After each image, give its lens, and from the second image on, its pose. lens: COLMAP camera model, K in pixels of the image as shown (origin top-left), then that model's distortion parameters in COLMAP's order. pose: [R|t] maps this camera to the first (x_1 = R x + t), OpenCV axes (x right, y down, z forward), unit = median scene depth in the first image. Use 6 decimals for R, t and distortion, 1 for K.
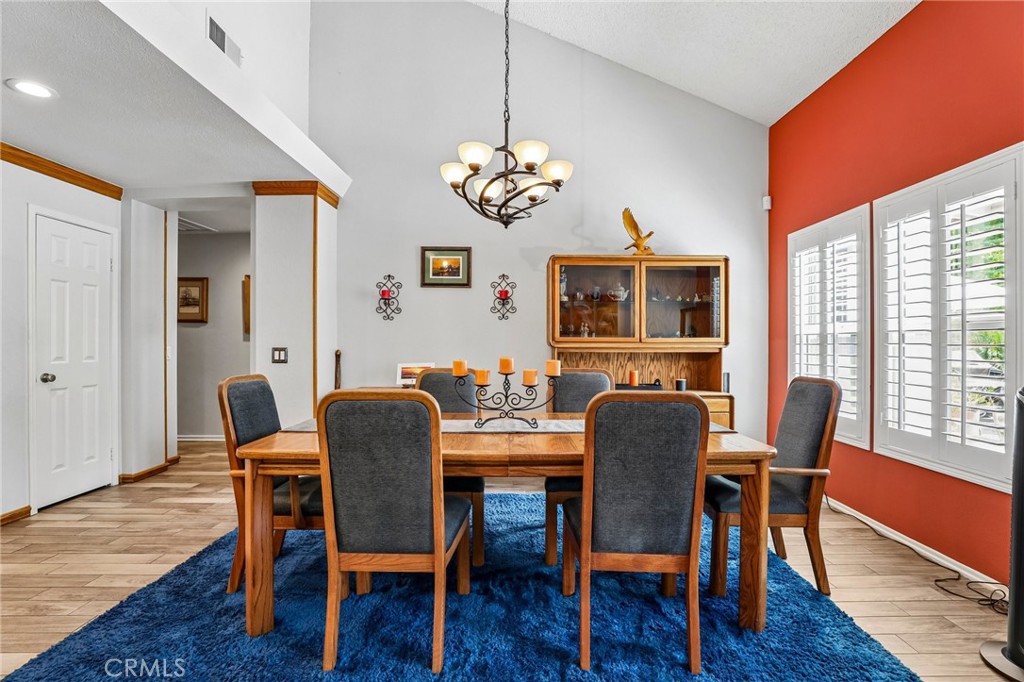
lens RADIAL K [[478.1, 0, 513.7], [0, 478.1, 342.9], [0, 0, 1]] dist [-0.048189, 0.016691]
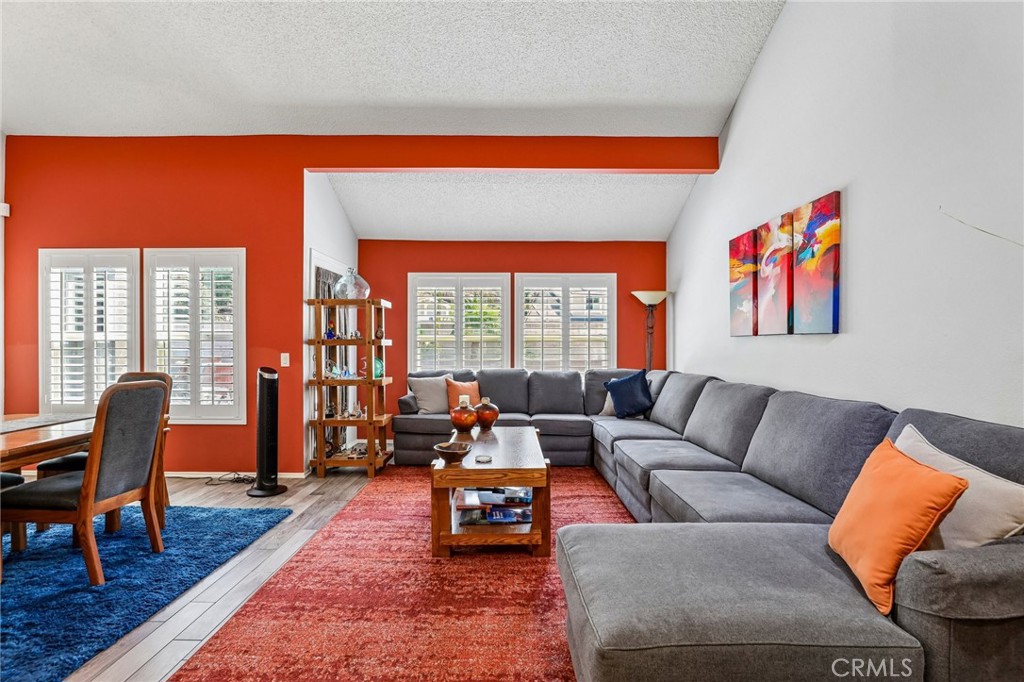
lens RADIAL K [[490.5, 0, 518.4], [0, 490.5, 345.9], [0, 0, 1]] dist [-0.026403, 0.000761]
pose [[-0.013249, -0.005110, 0.999899, -0.550174], [0.000348, 0.999987, 0.005115, -0.010193], [-0.999912, 0.000416, -0.013247, -0.097045]]
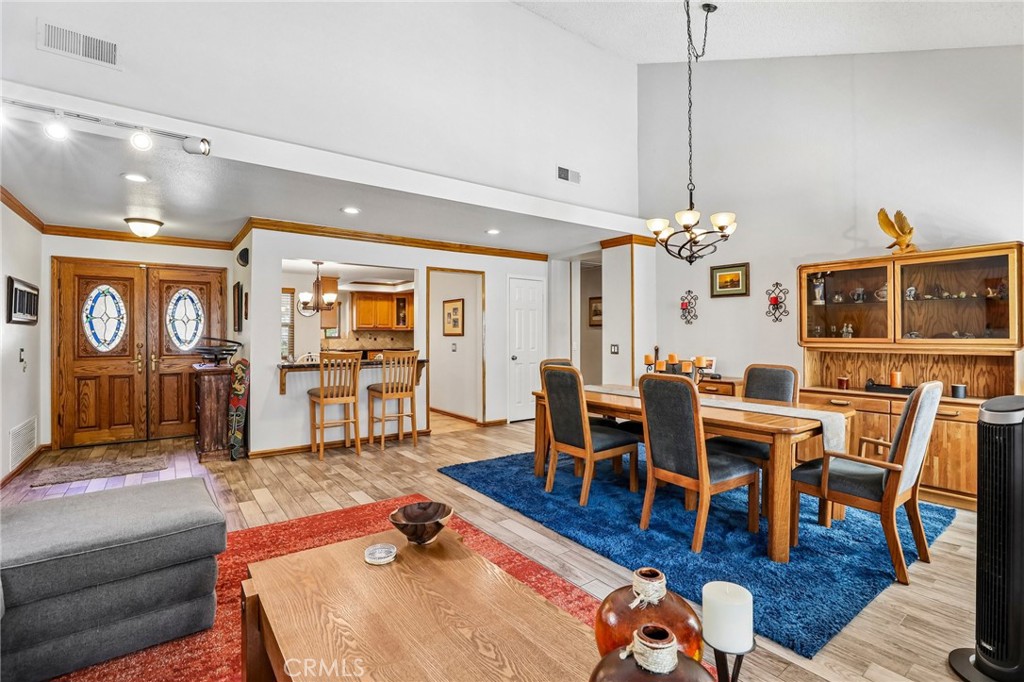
lens RADIAL K [[468.4, 0, 515.5], [0, 468.4, 331.1], [0, 0, 1]] dist [-0.041022, 0.011939]
pose [[0.597758, -0.009497, -0.801620, 0.547743], [0.000184, 0.999931, -0.011708, -0.015172], [0.801676, 0.006851, 0.597719, -0.189363]]
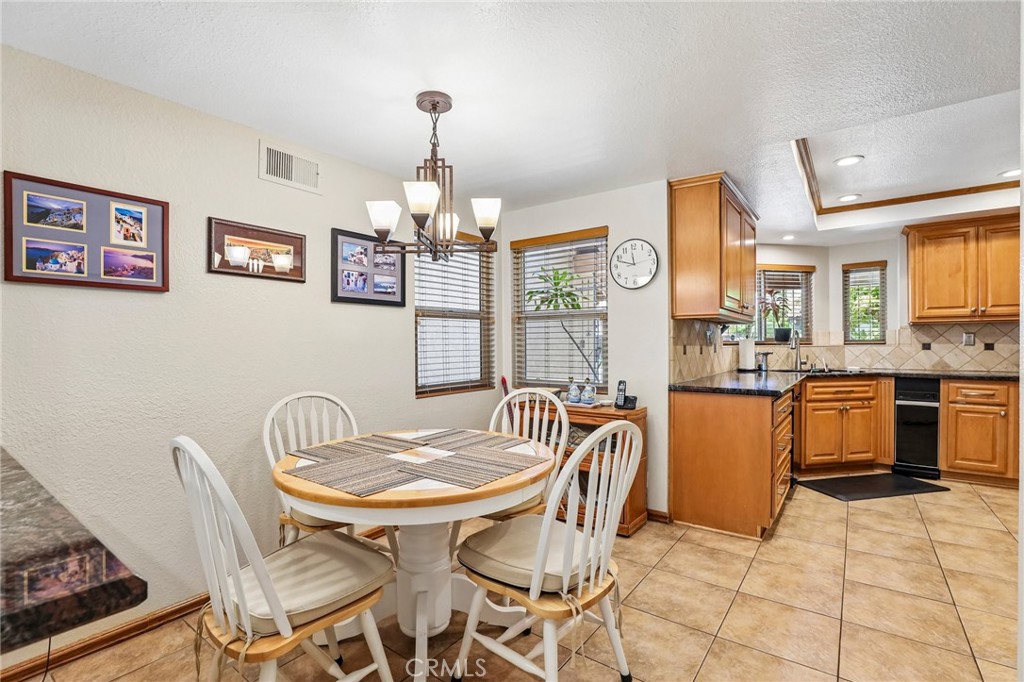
lens RADIAL K [[476.5, 0, 517.8], [0, 476.5, 345.3], [0, 0, 1]] dist [-0.042715, 0.016268]
pose [[-0.587733, 0.008043, -0.809015, -0.884763], [0.002989, 0.999965, 0.007769, -0.012158], [0.809050, 0.002148, -0.587736, 0.646896]]
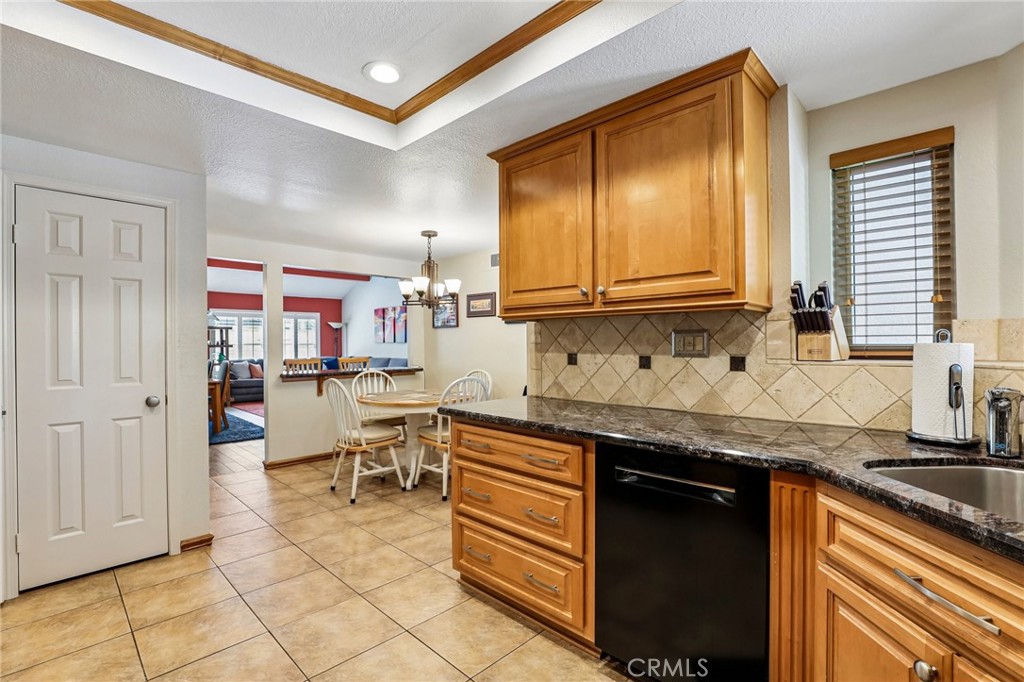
lens RADIAL K [[483.1, 0, 521.2], [0, 483.1, 345.9], [0, 0, 1]] dist [-0.044247, 0.014433]
pose [[-0.712874, 0.000362, 0.701292, -2.253279], [0.006005, 0.999966, 0.005589, -0.018943], [-0.701266, 0.008195, -0.712852, 0.931321]]
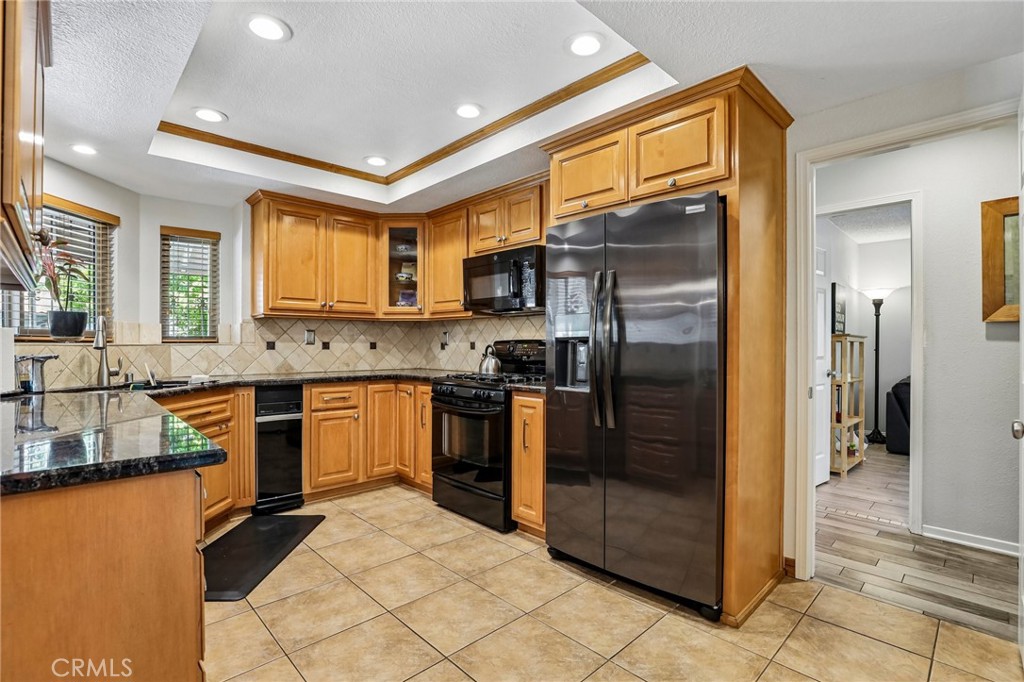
lens RADIAL K [[476.5, 0, 517.8], [0, 476.5, 345.3], [0, 0, 1]] dist [-0.042715, 0.016268]
pose [[0.694758, -0.000321, -0.719244, -1.395693], [-0.001247, 0.999998, -0.001651, 0.003894], [0.719243, 0.002043, 0.694756, 0.474963]]
